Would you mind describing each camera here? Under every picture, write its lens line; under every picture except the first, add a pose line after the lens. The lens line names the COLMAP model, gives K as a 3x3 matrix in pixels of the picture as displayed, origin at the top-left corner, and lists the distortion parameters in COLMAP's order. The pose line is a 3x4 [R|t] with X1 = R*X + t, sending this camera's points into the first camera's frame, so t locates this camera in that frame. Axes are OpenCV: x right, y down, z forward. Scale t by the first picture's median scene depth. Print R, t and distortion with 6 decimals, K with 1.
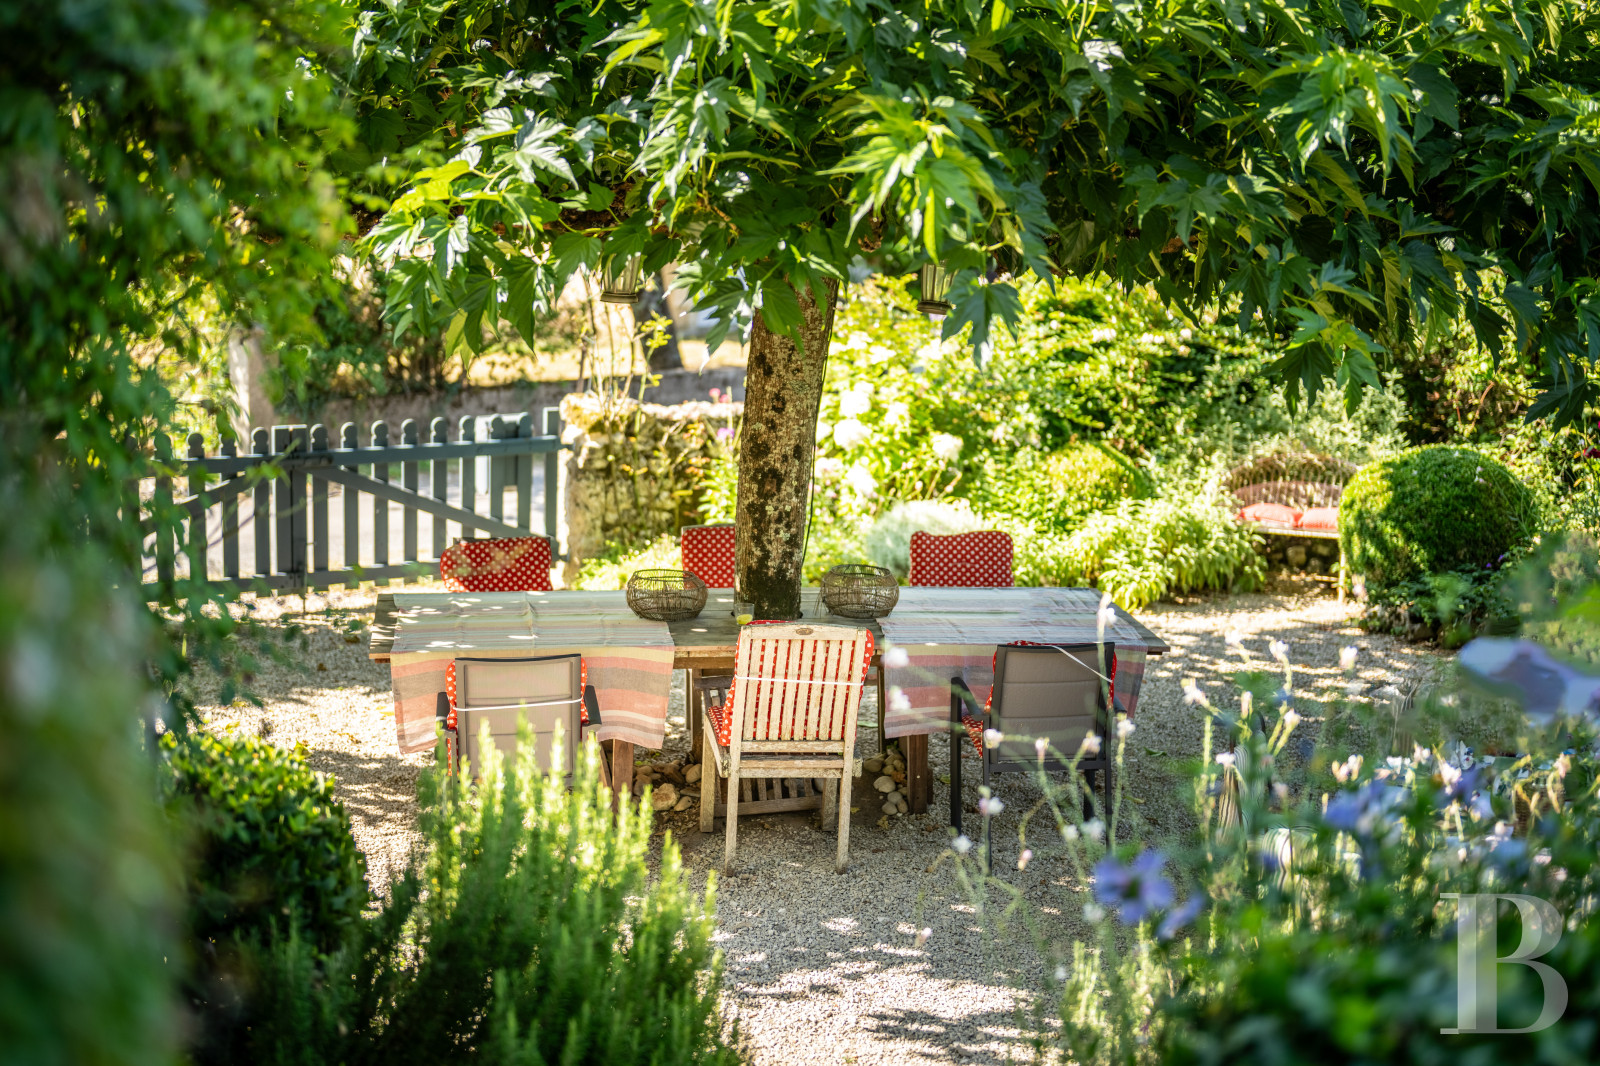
lens RADIAL K [[2254.4, 0, 797.0], [0, 2254.4, 509.5], [0, 0, 1]] dist [-0.008872, 0.059456]
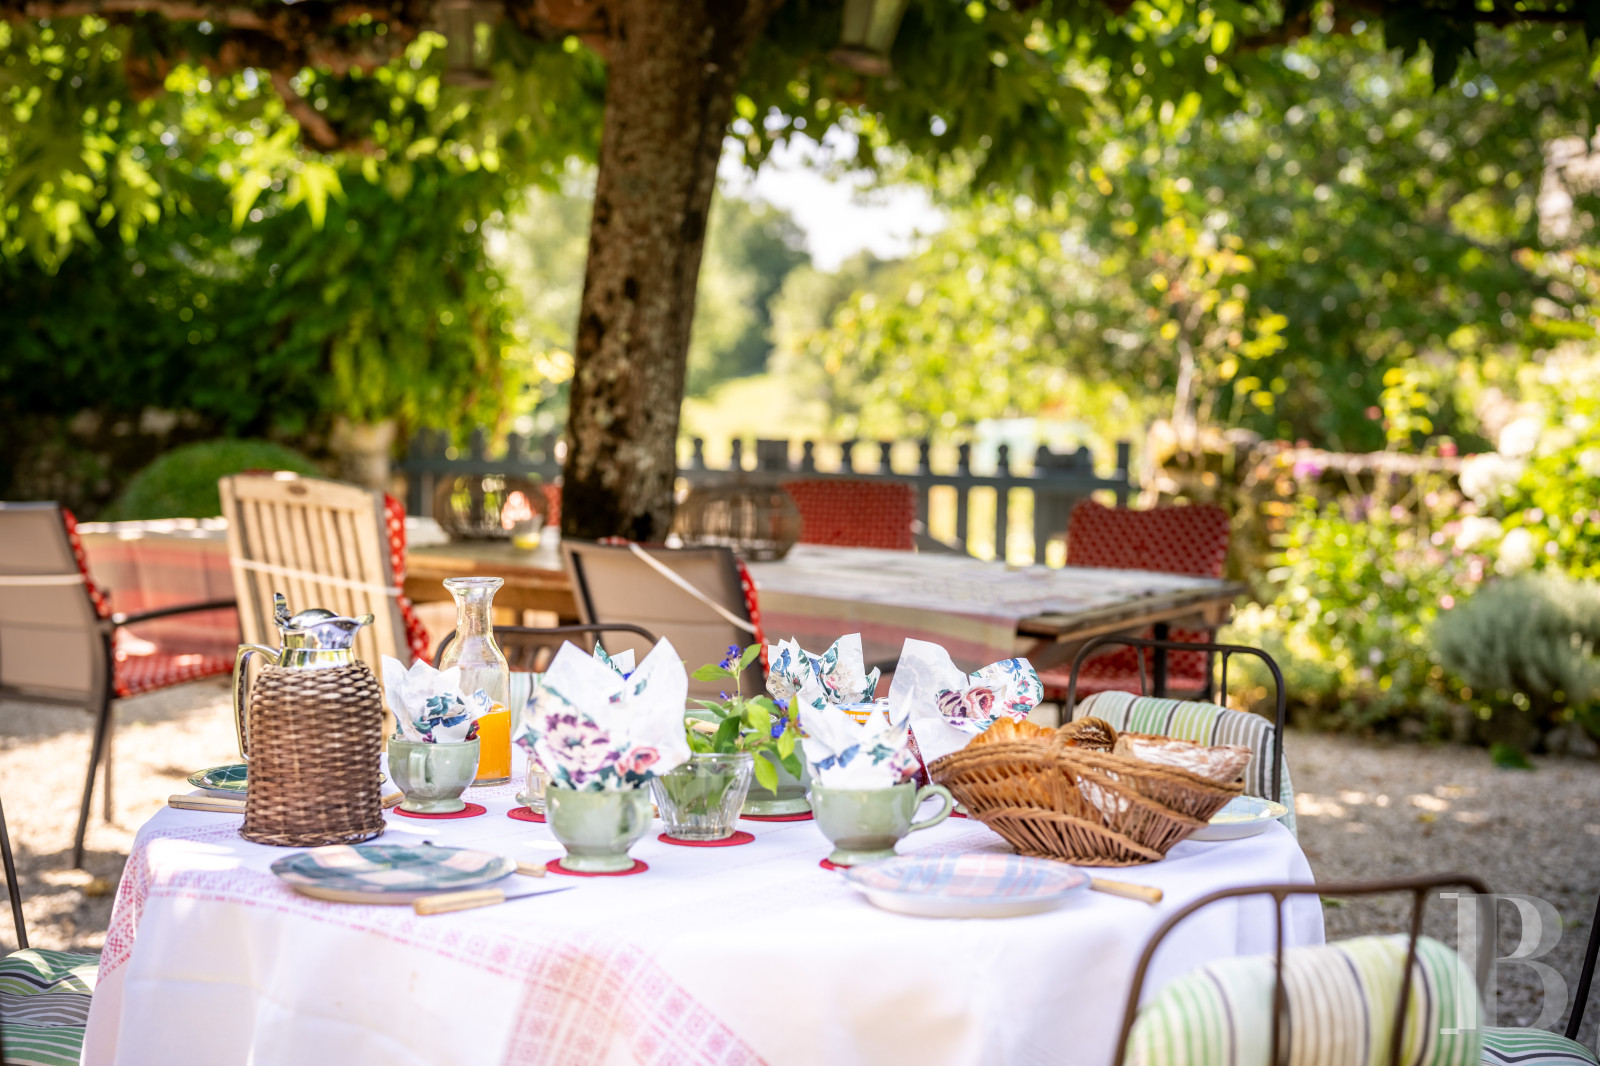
lens RADIAL K [[2254.4, 0, 797.0], [0, 2254.4, 509.5], [0, 0, 1]] dist [-0.008872, 0.059456]
pose [[0.781111, 0.041370, -0.623020, 0.437982], [-0.115785, 0.990094, -0.079421, 0.081977], [0.613563, 0.134173, 0.778164, 0.538273]]
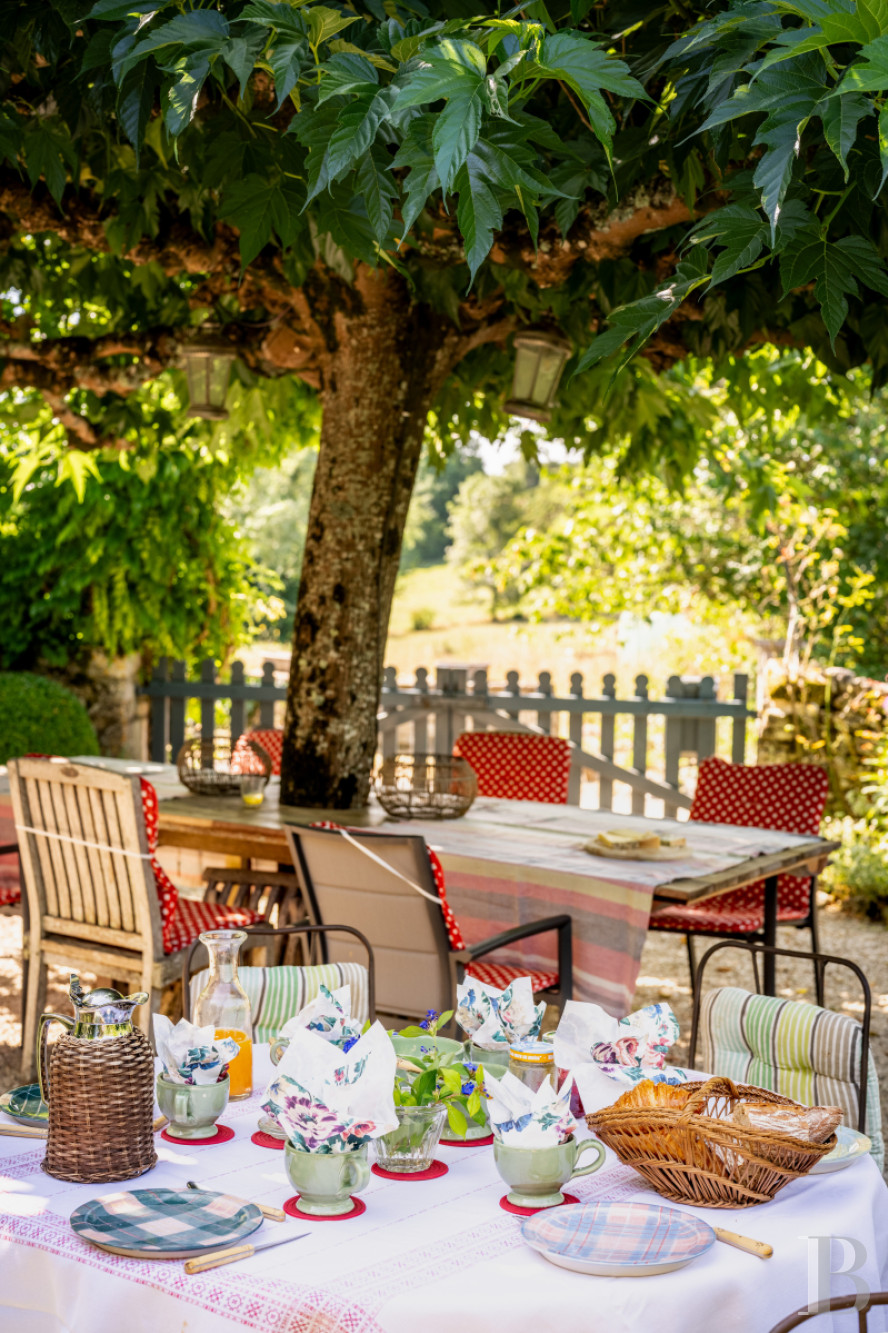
lens RADIAL K [[1878.2, 0, 444.0], [0, 1878.2, 666.5], [0, 0, 1]] dist [-0.008872, 0.059456]
pose [[0.772859, 0.040431, -0.633289, 0.443543], [-0.120146, 0.989241, -0.083468, 0.049898], [0.623100, 0.140596, 0.769401, 0.521585]]
